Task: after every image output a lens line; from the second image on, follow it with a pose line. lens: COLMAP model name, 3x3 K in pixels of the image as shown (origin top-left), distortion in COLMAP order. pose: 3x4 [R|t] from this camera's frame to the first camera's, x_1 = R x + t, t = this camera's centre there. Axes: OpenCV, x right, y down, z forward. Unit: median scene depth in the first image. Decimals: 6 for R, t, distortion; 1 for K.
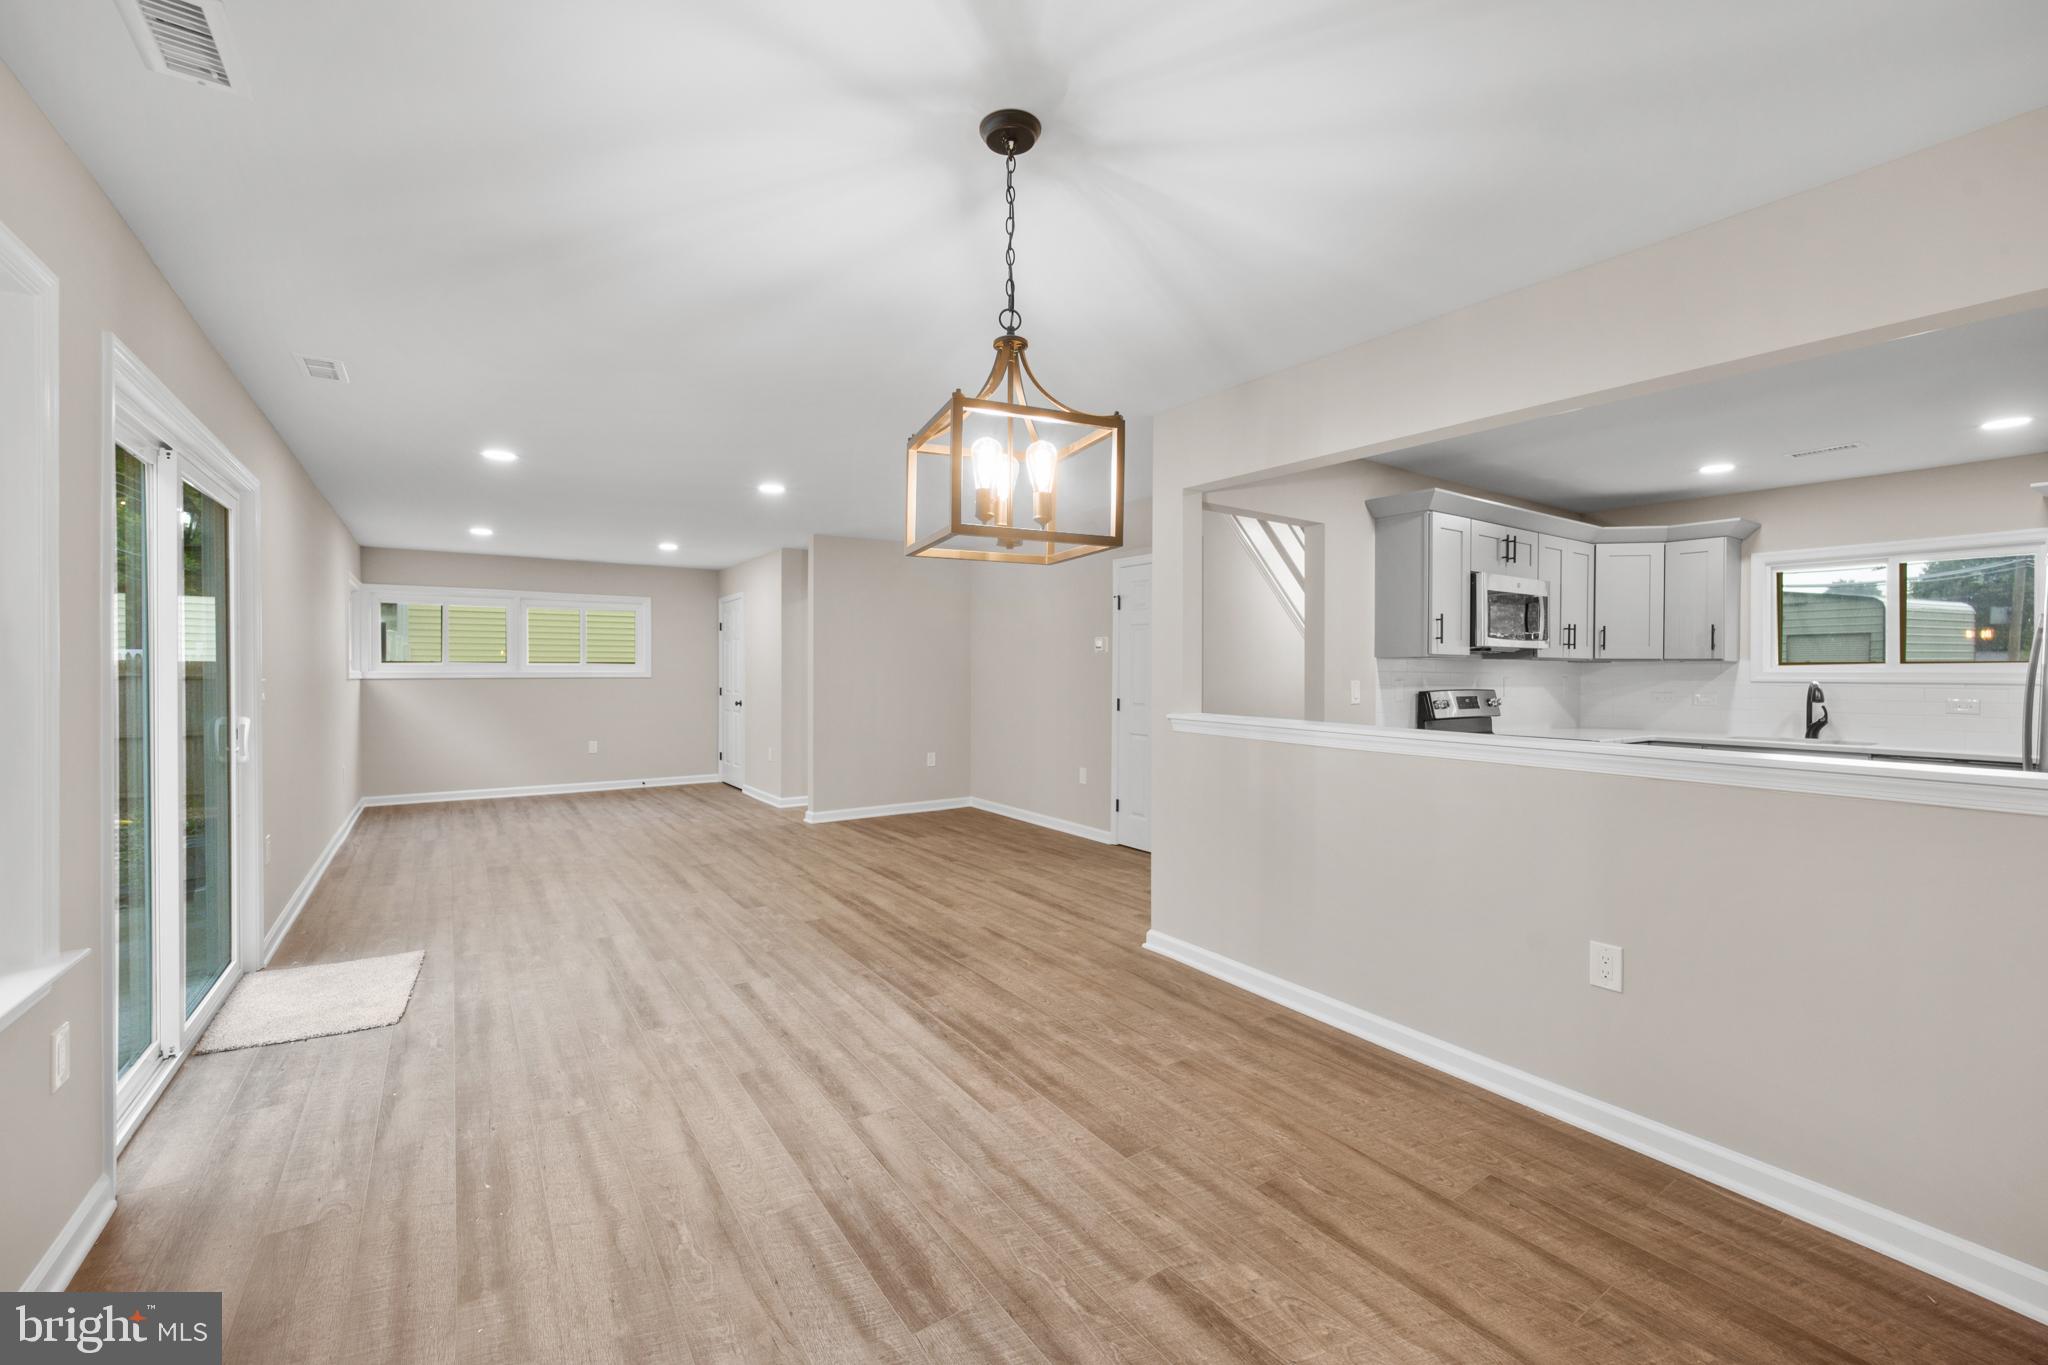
lens RADIAL K [[845.2, 0, 1026.4], [0, 845.2, 670.0], [0, 0, 1]] dist [0.002159, 0.000908]
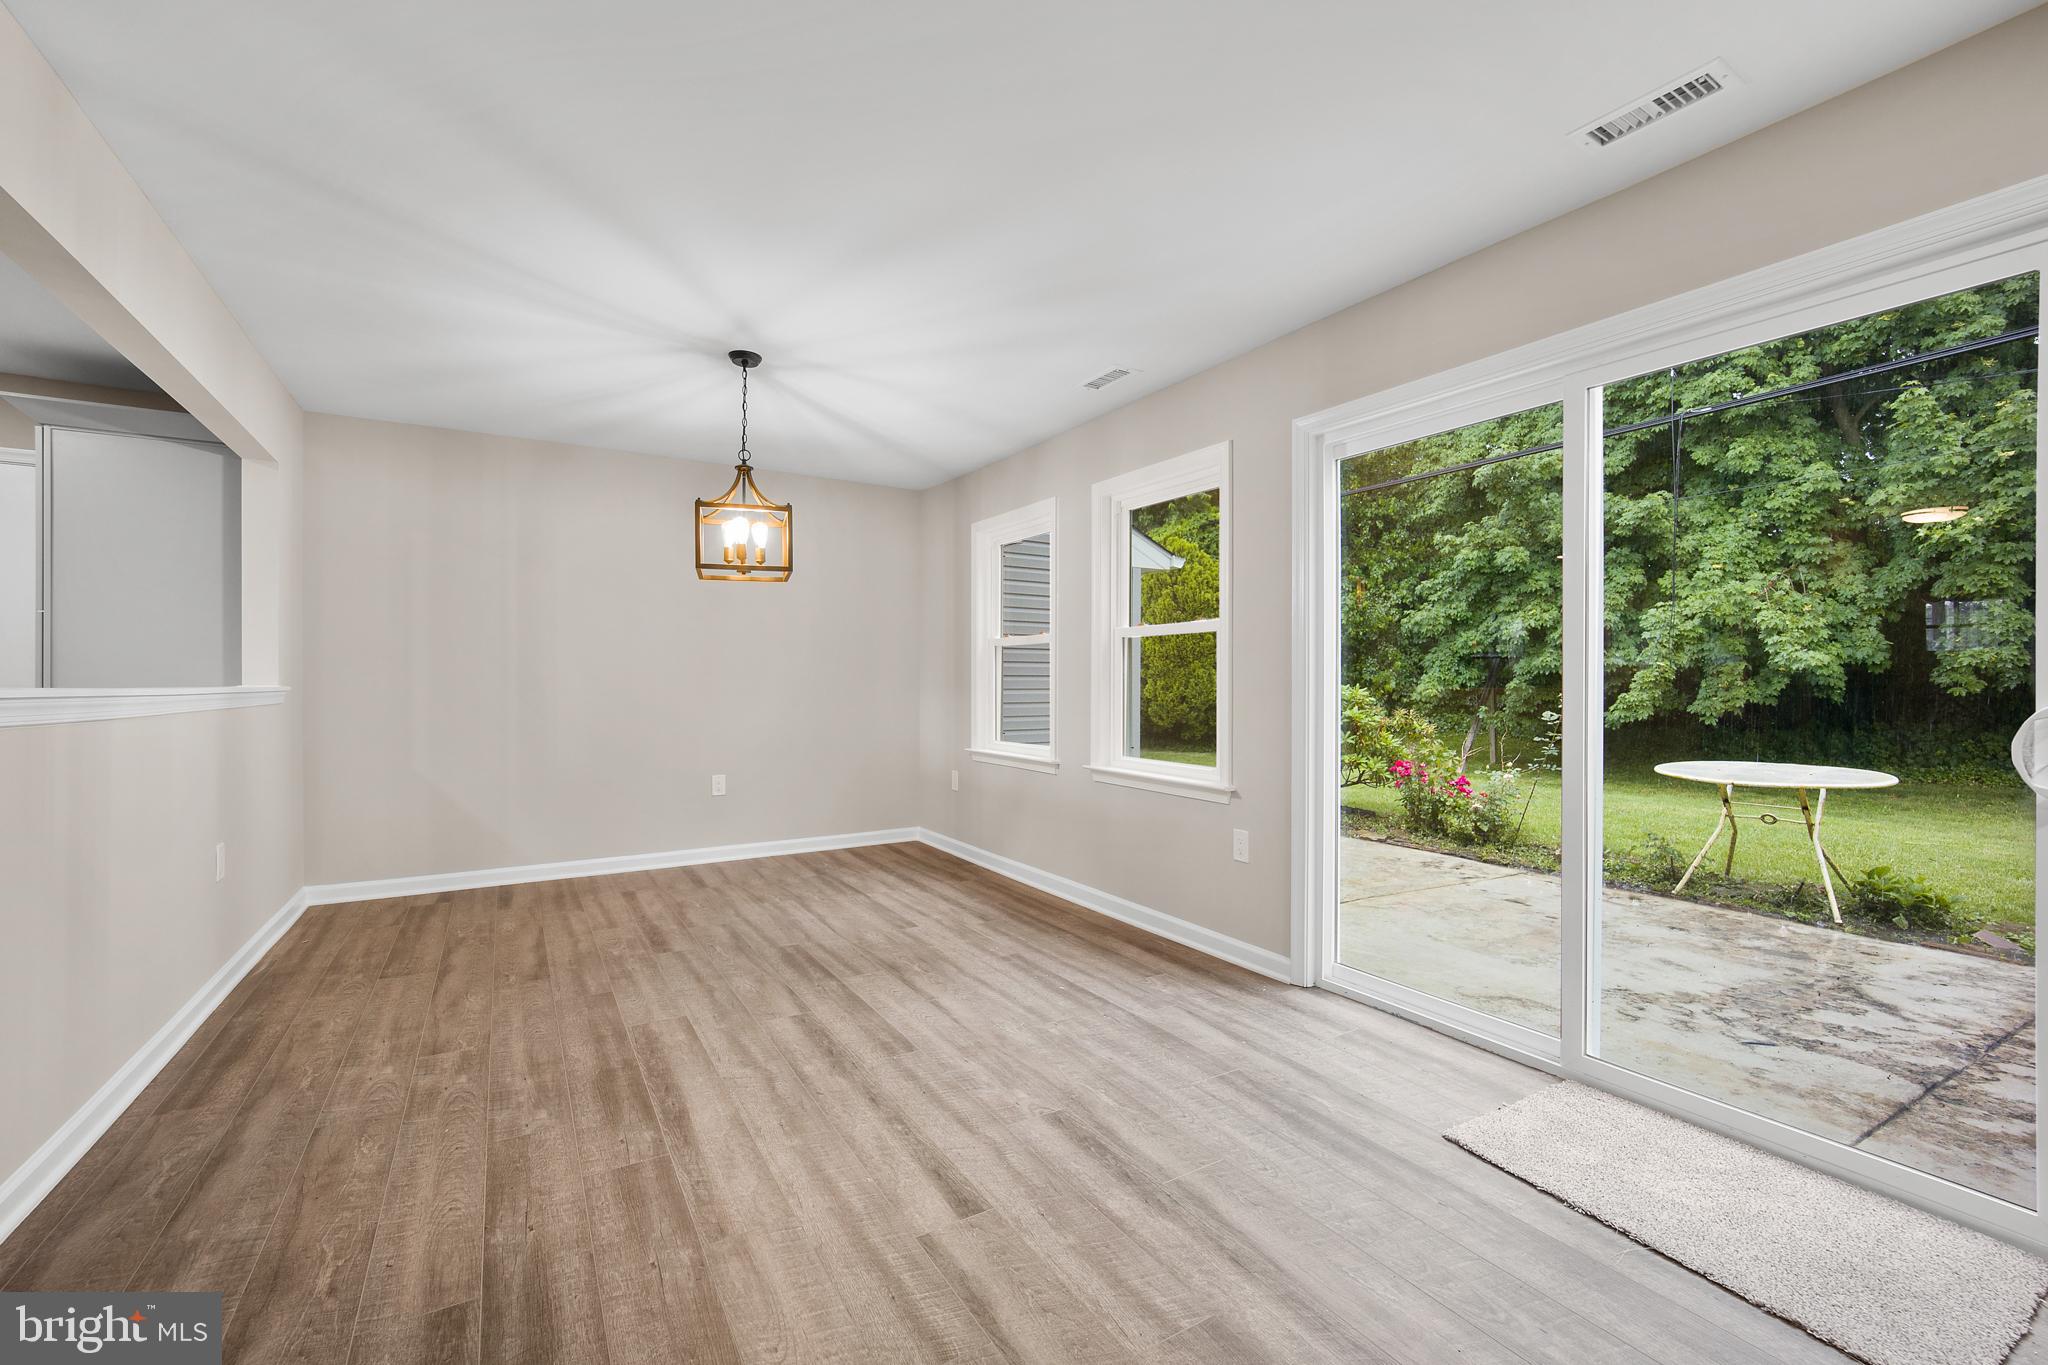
lens RADIAL K [[845.2, 0, 1012.2], [0, 845.2, 678.4], [0, 0, 1]] dist [0.002159, 0.000908]
pose [[-0.997944, -0.006215, 0.063791, -0.488571], [-0.006269, 0.999980, -0.000645, 0.060910], [-0.063786, -0.001043, -0.997963, 1.873421]]
